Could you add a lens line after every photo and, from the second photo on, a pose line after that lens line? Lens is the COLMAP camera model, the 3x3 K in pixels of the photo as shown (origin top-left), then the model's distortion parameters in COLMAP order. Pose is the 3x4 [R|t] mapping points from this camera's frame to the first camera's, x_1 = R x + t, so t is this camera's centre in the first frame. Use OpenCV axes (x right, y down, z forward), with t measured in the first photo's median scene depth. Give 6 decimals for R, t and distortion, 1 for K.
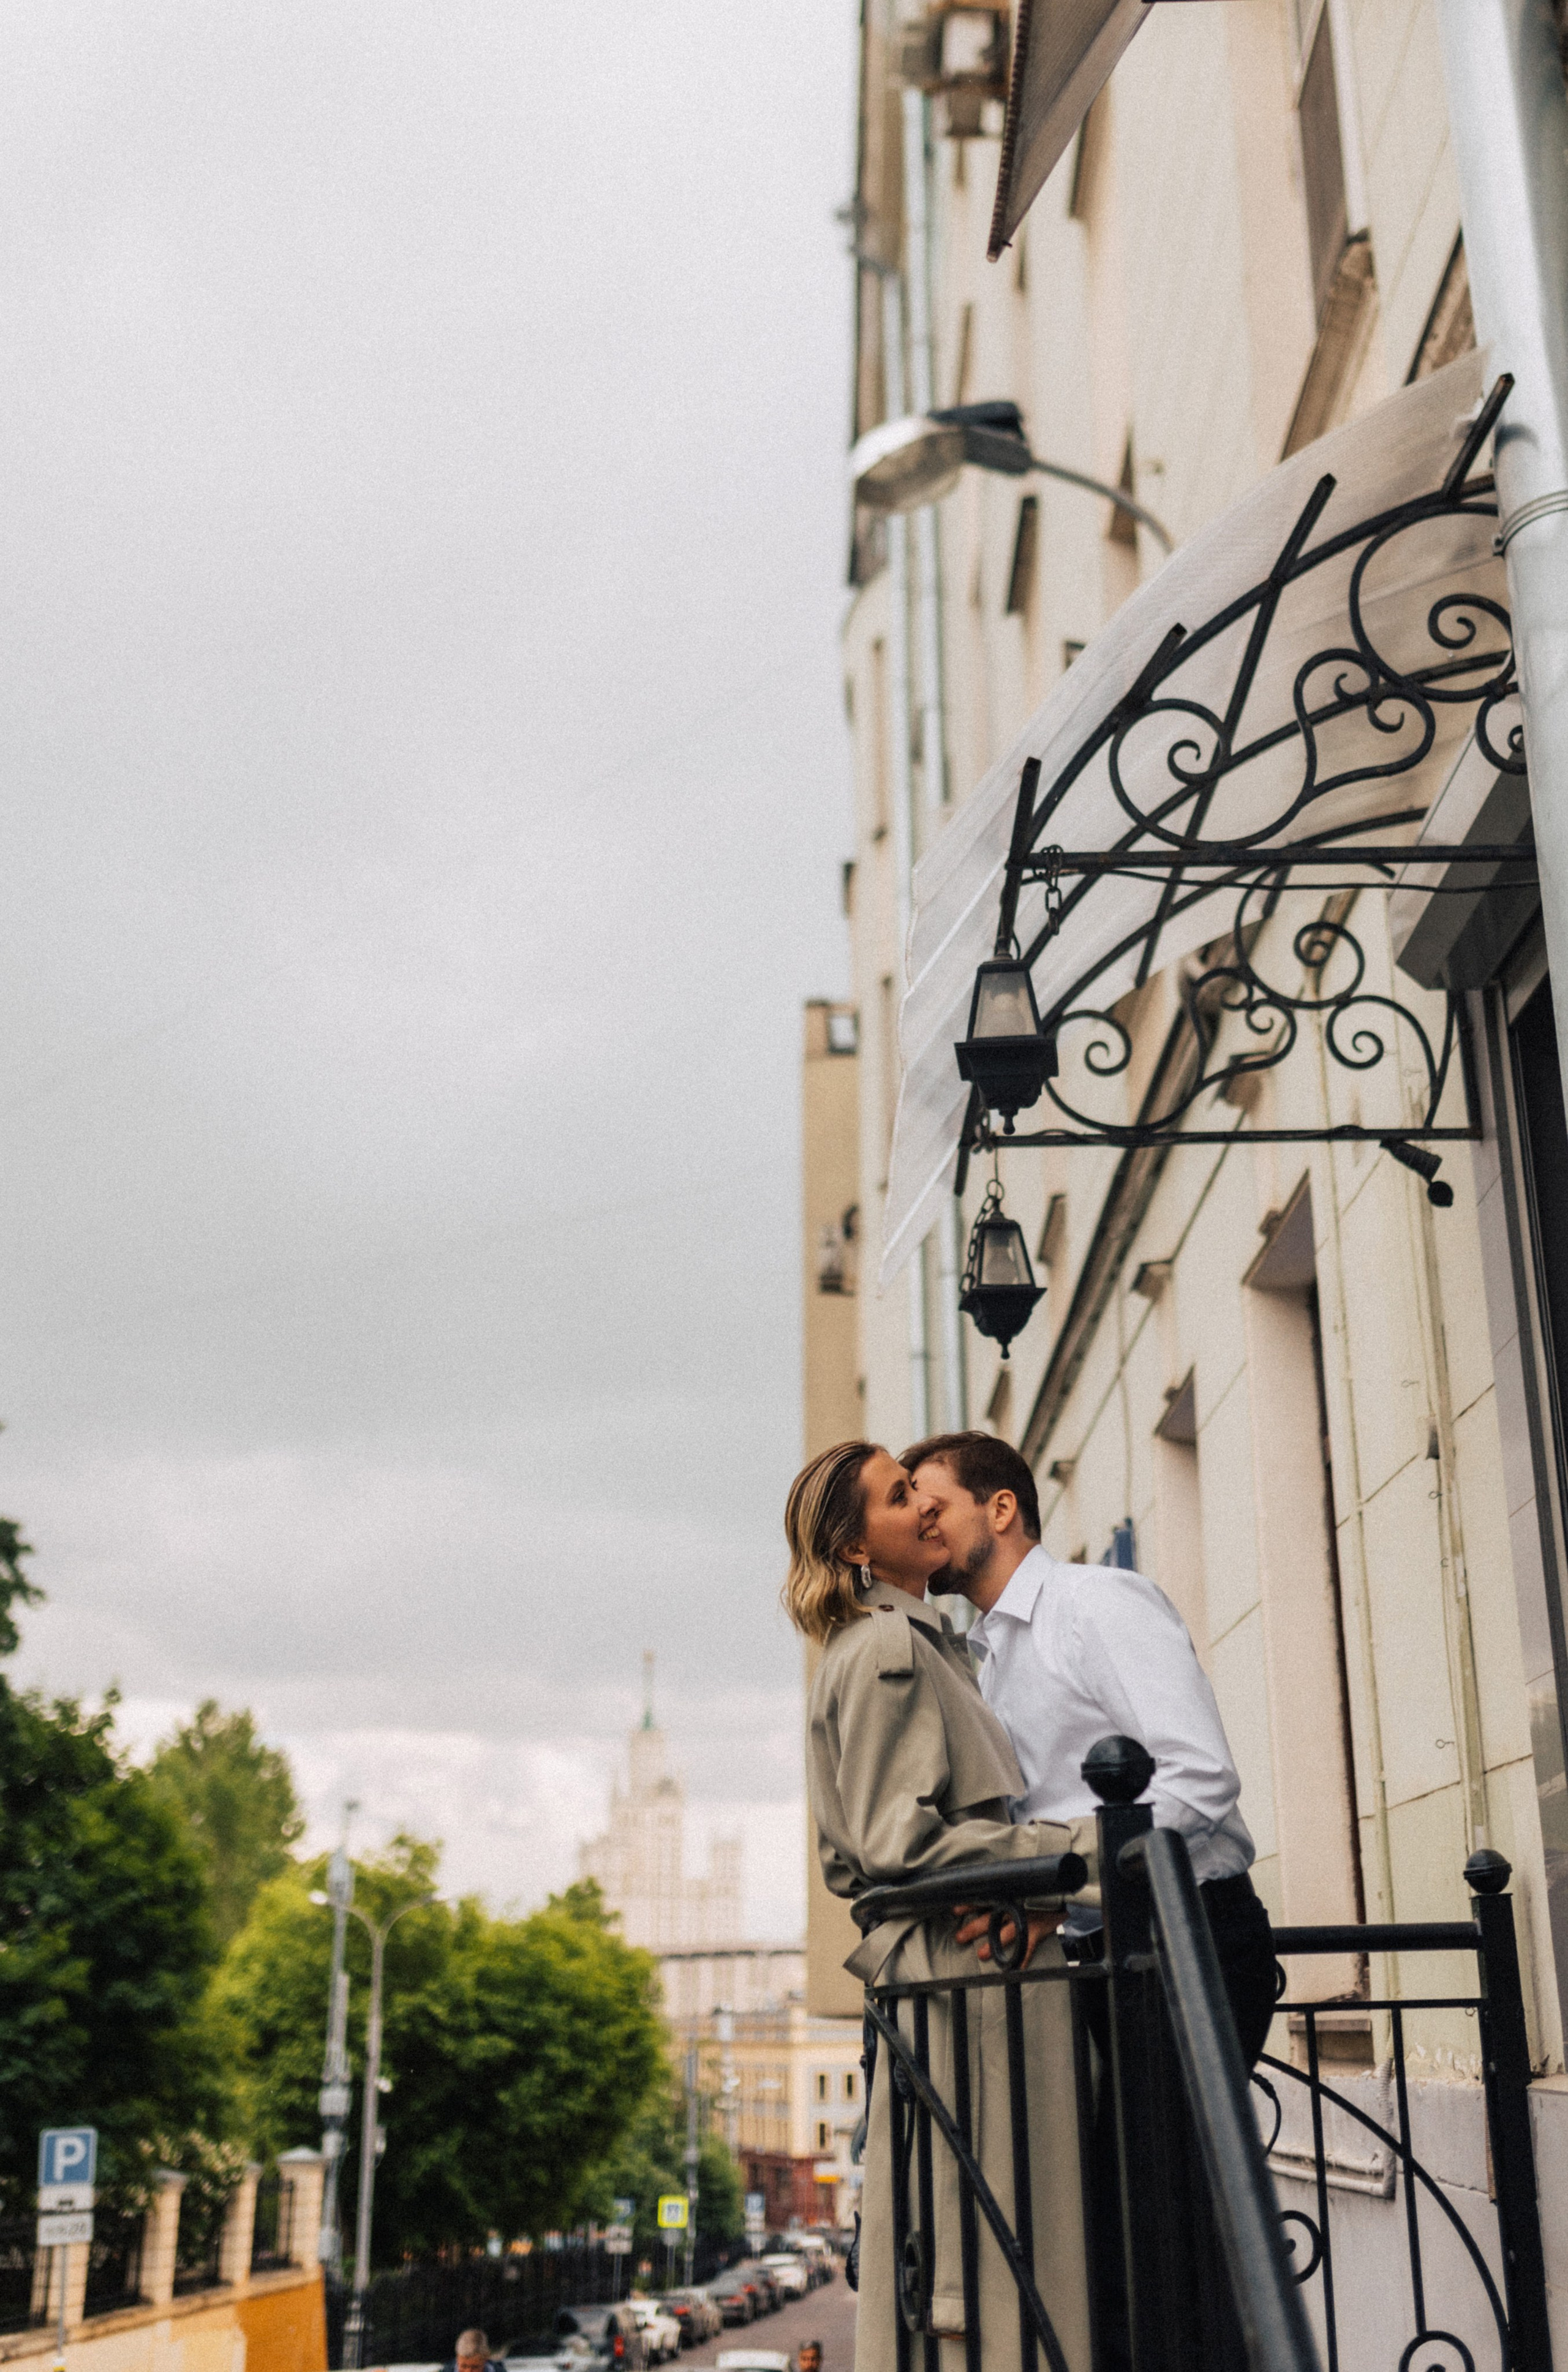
lens RADIAL K [[2722.5, 0, 897.8], [0, 2722.5, 981.4], [0, 0, 1]] dist [-0.011031, 0.015510]
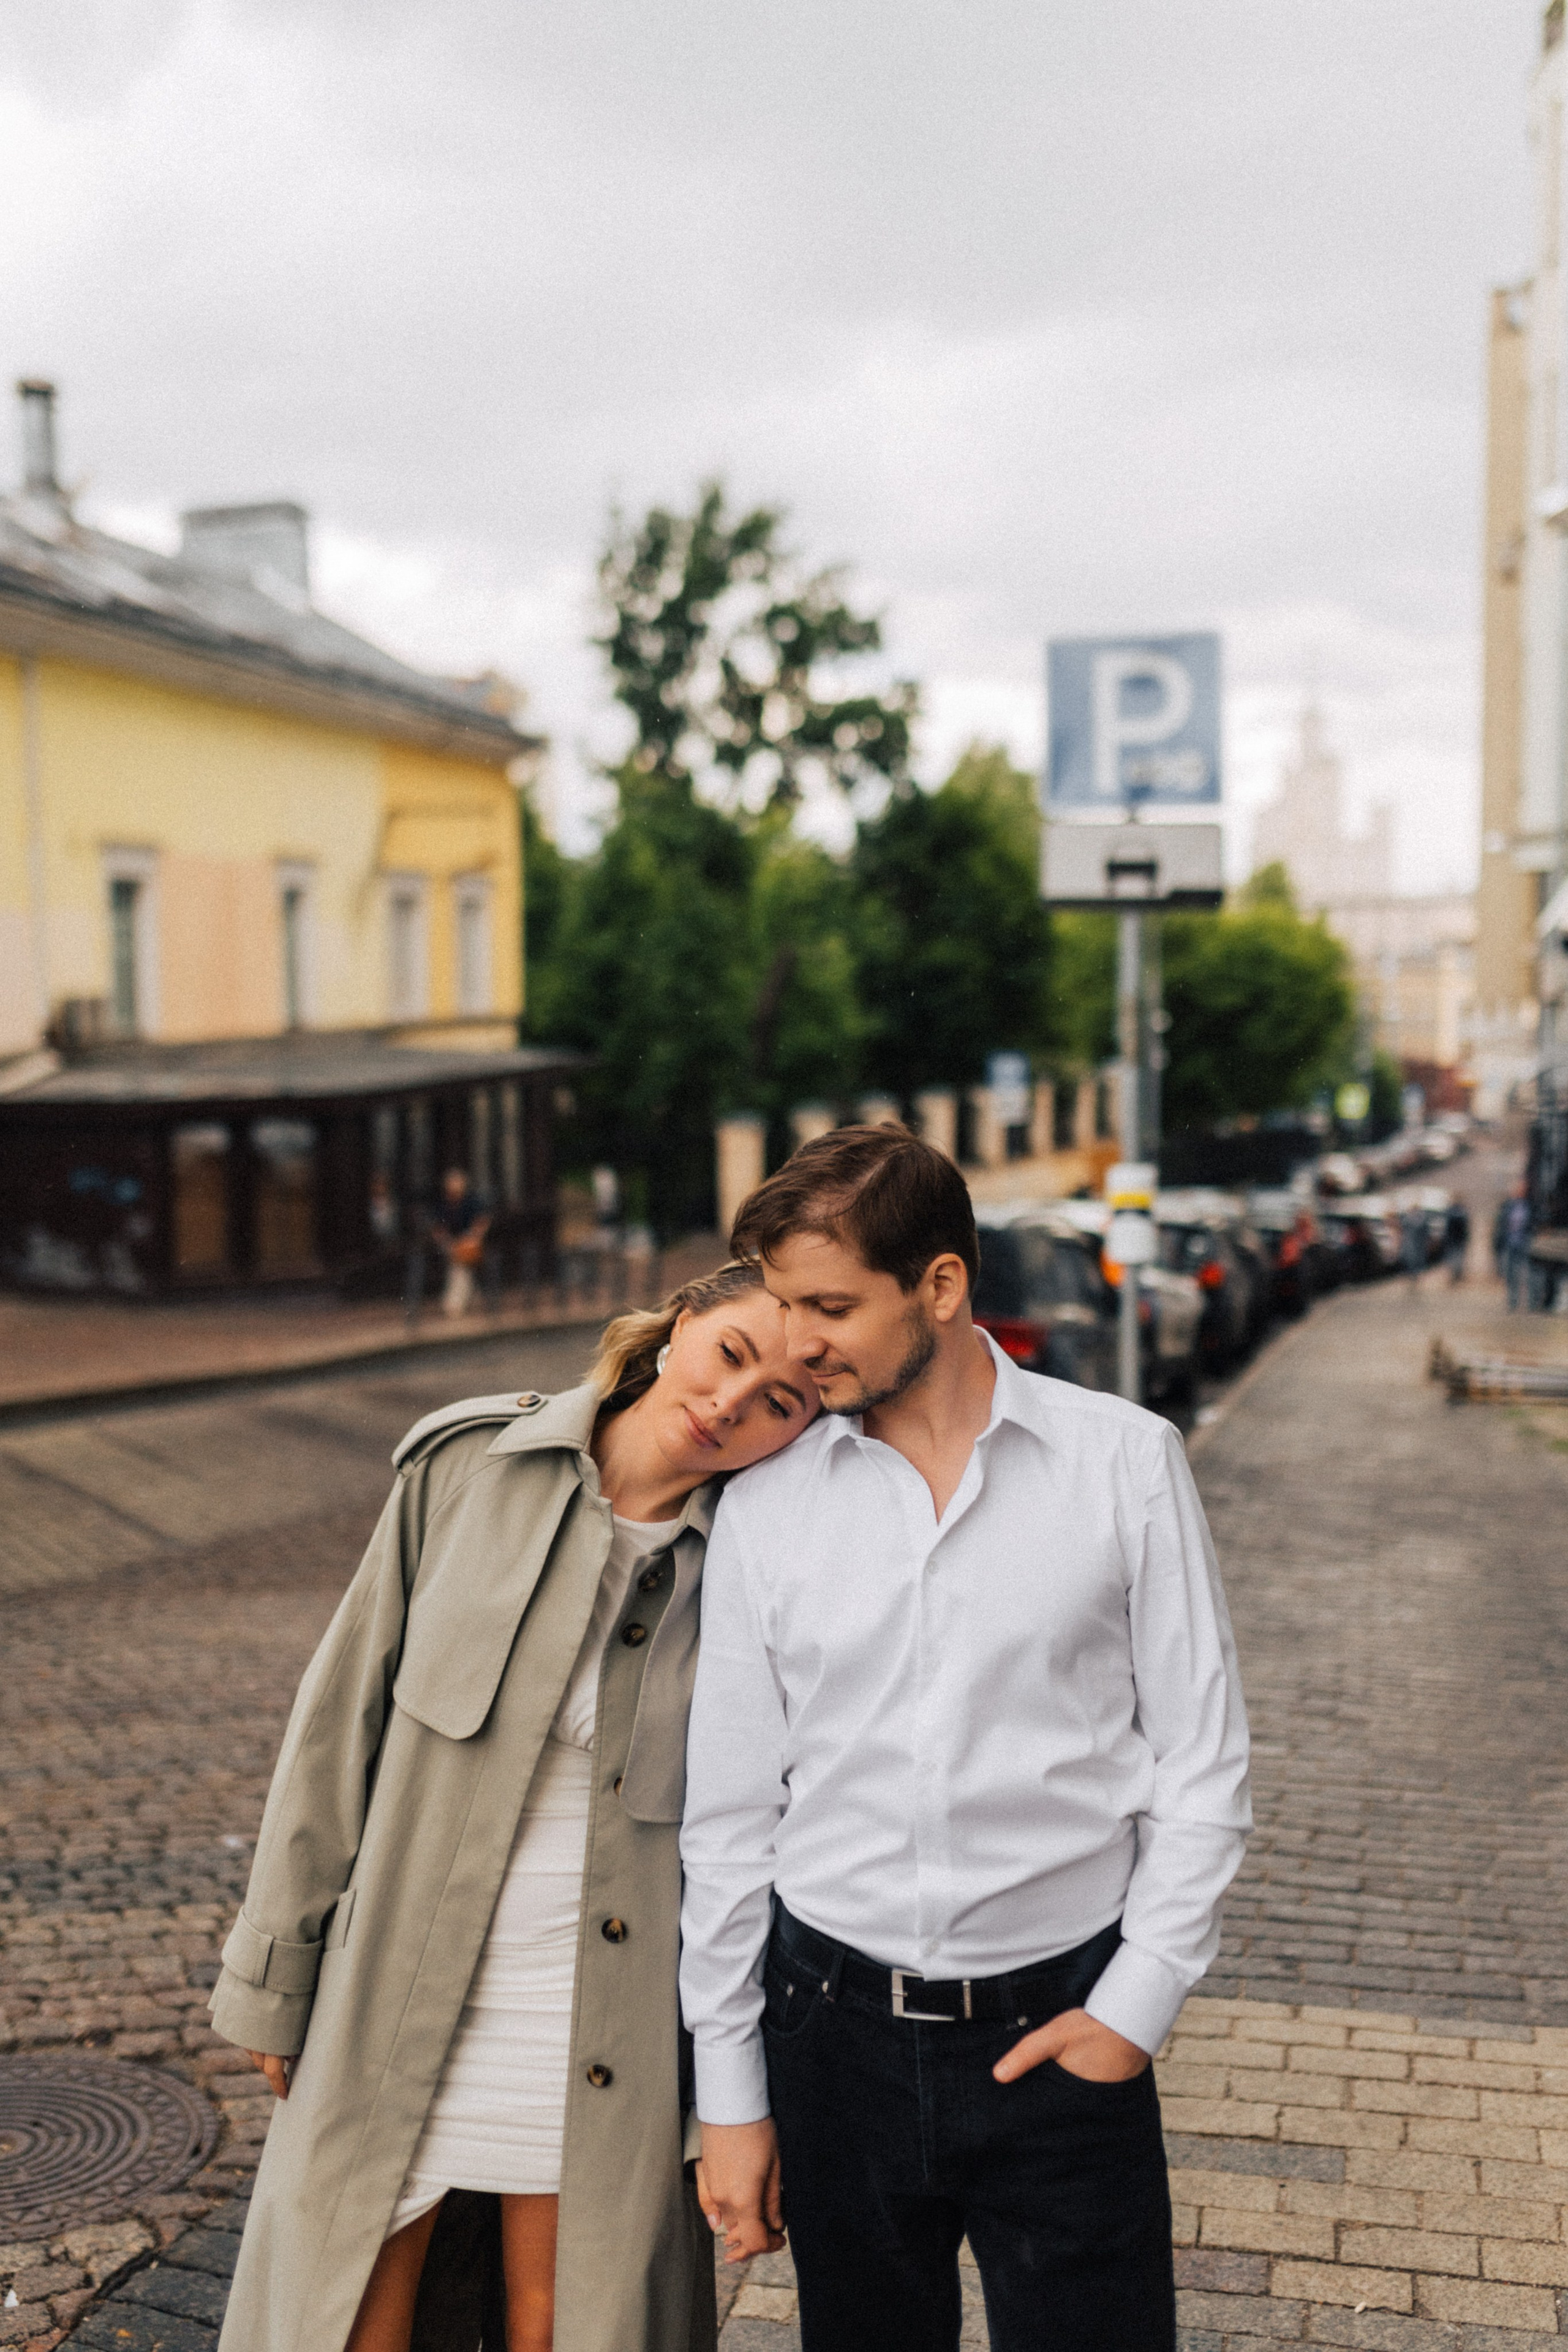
lens RADIAL K [[2657.0, 0, 746.3], [0, 2657.0, 1103.3], [0, 0, 1]] dist [-0.006368, -0.014435]
pose [[0.959596, 0.039601, -0.278581, -0.014857], [0.082670, 0.906675, 0.413650, -0.691434], [0.268963, -0.419967, 0.866768, -1.344887]]
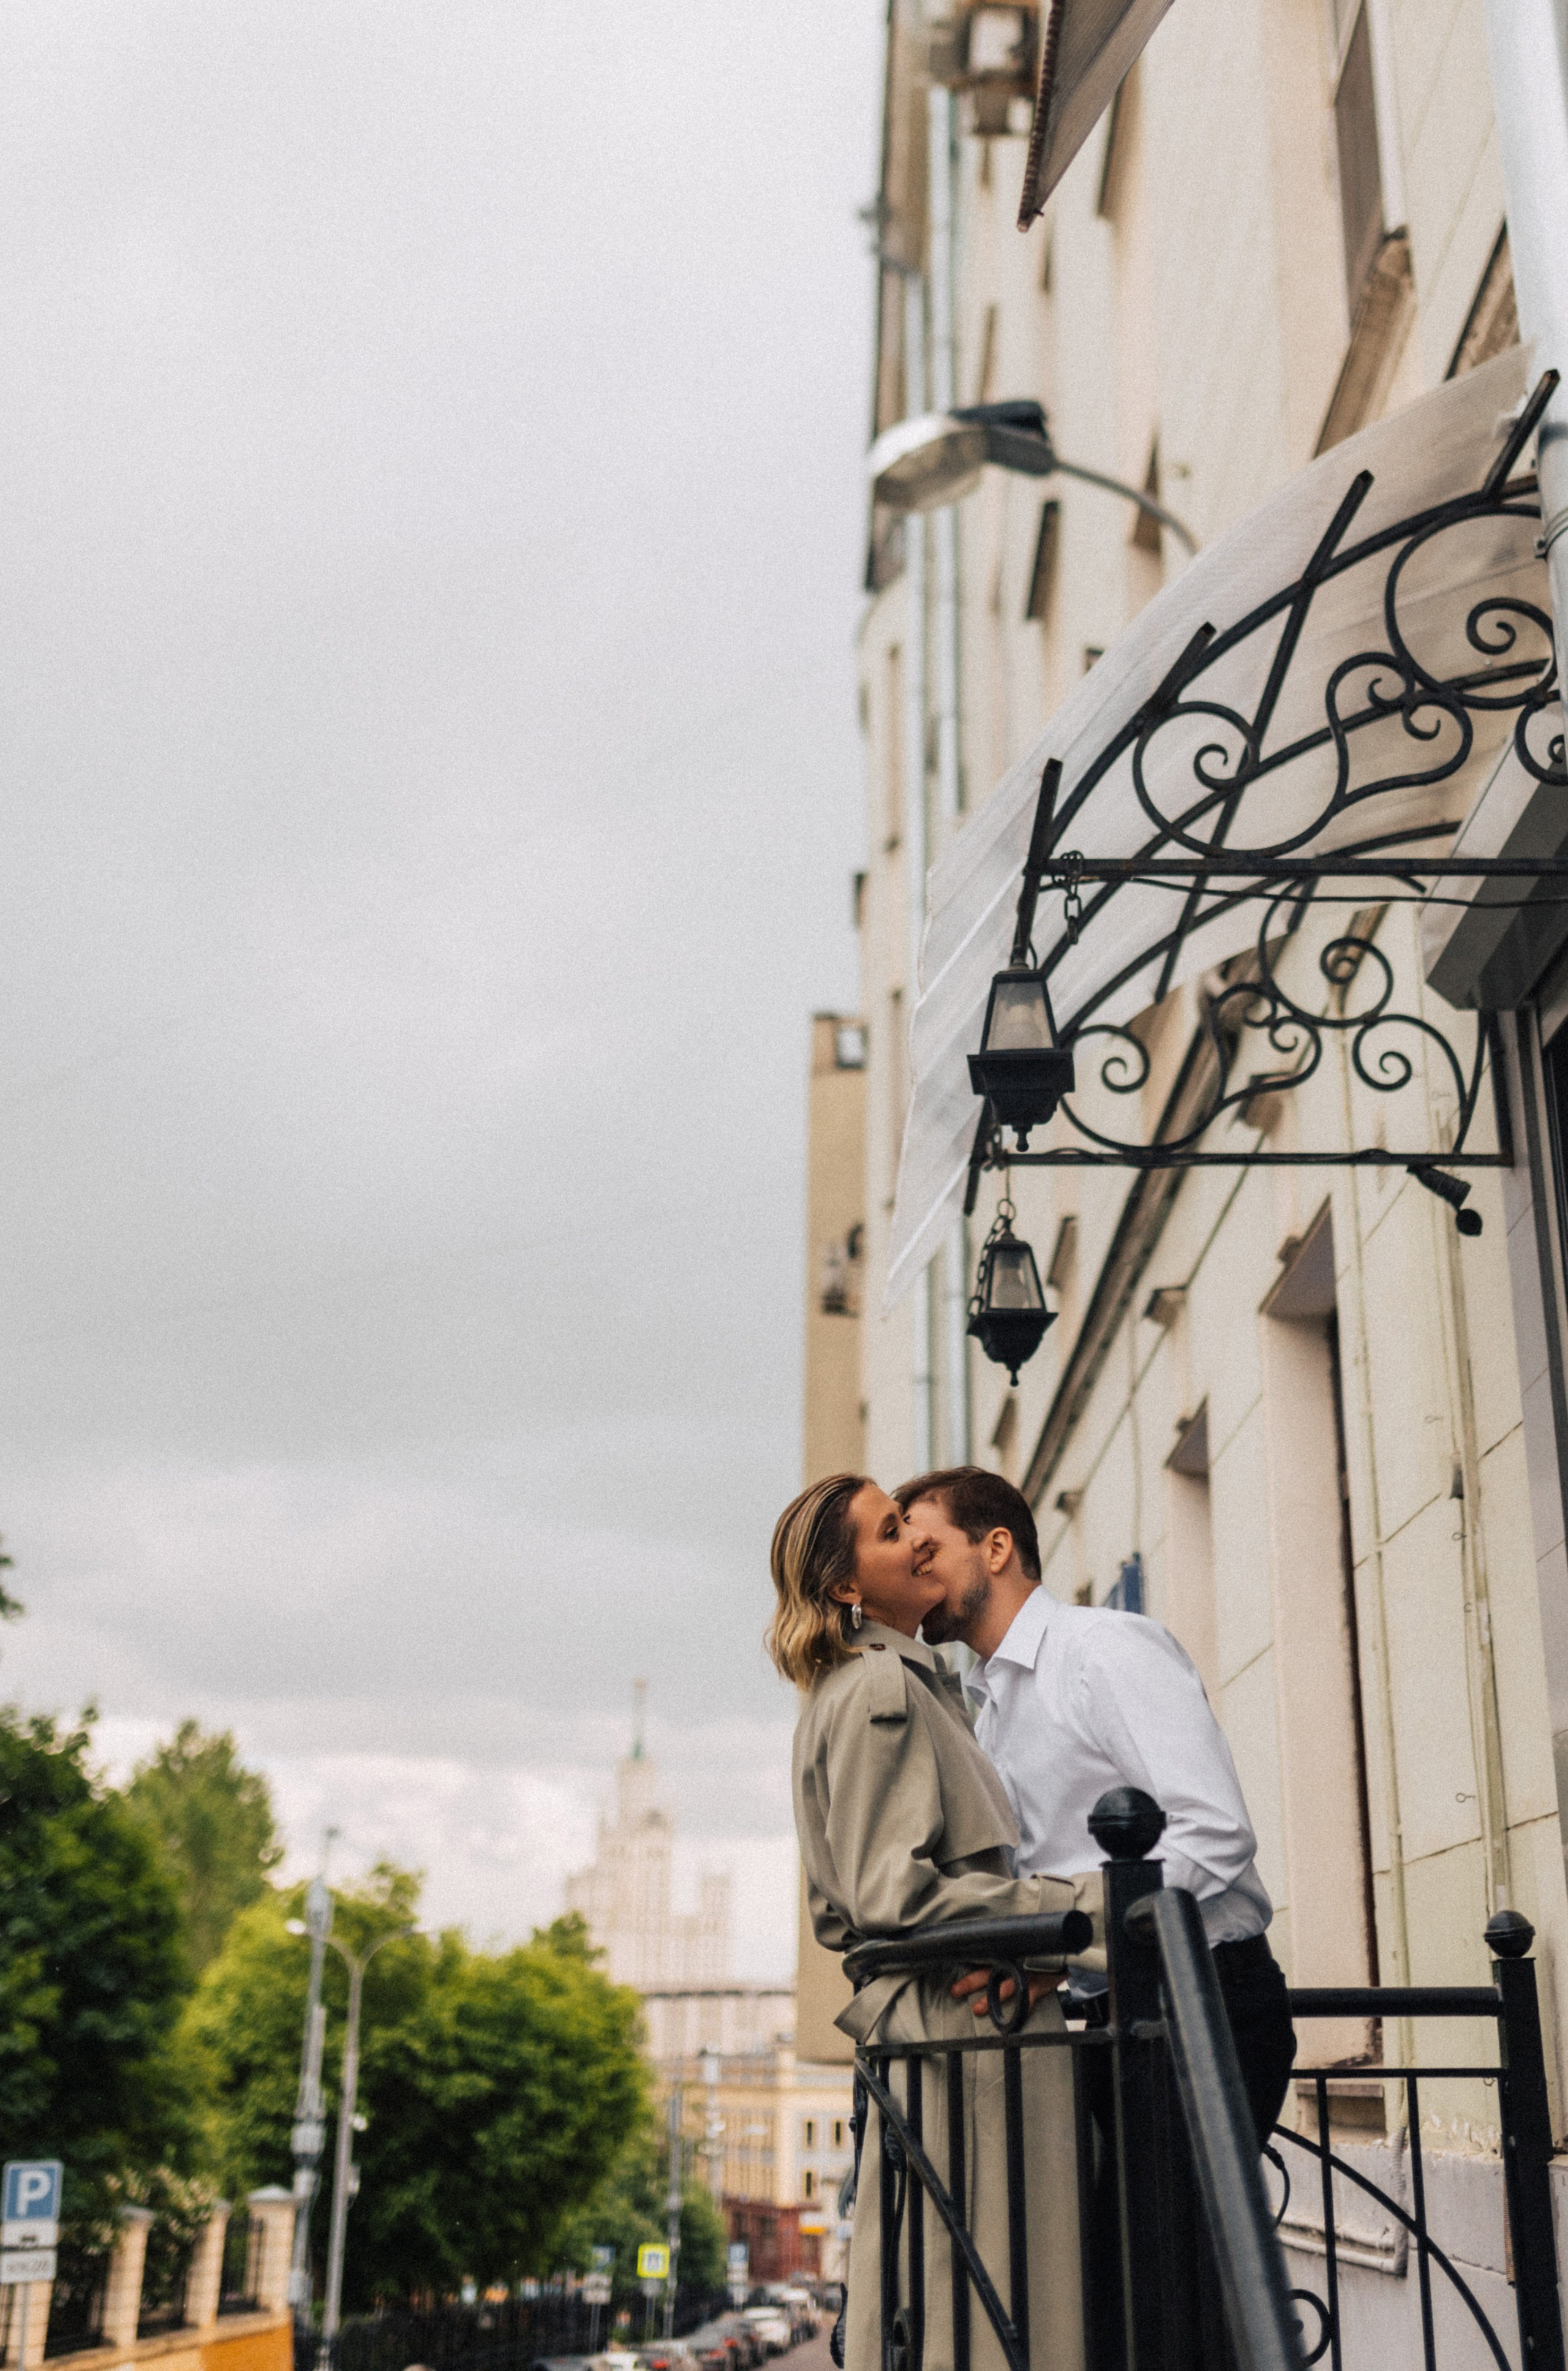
lens RADIAL K [[2775.6, 0, 882.5], [0, 2775.6, 932.4], [0, 0, 1]] dist [-0.011721, 0.019244]
pose [[0.999800, 0.017551, -0.009537, -0.000148], [-0.017765, 0.999580, -0.022908, 0.001008], [0.009131, 0.023073, 0.999692, 0.008877]]
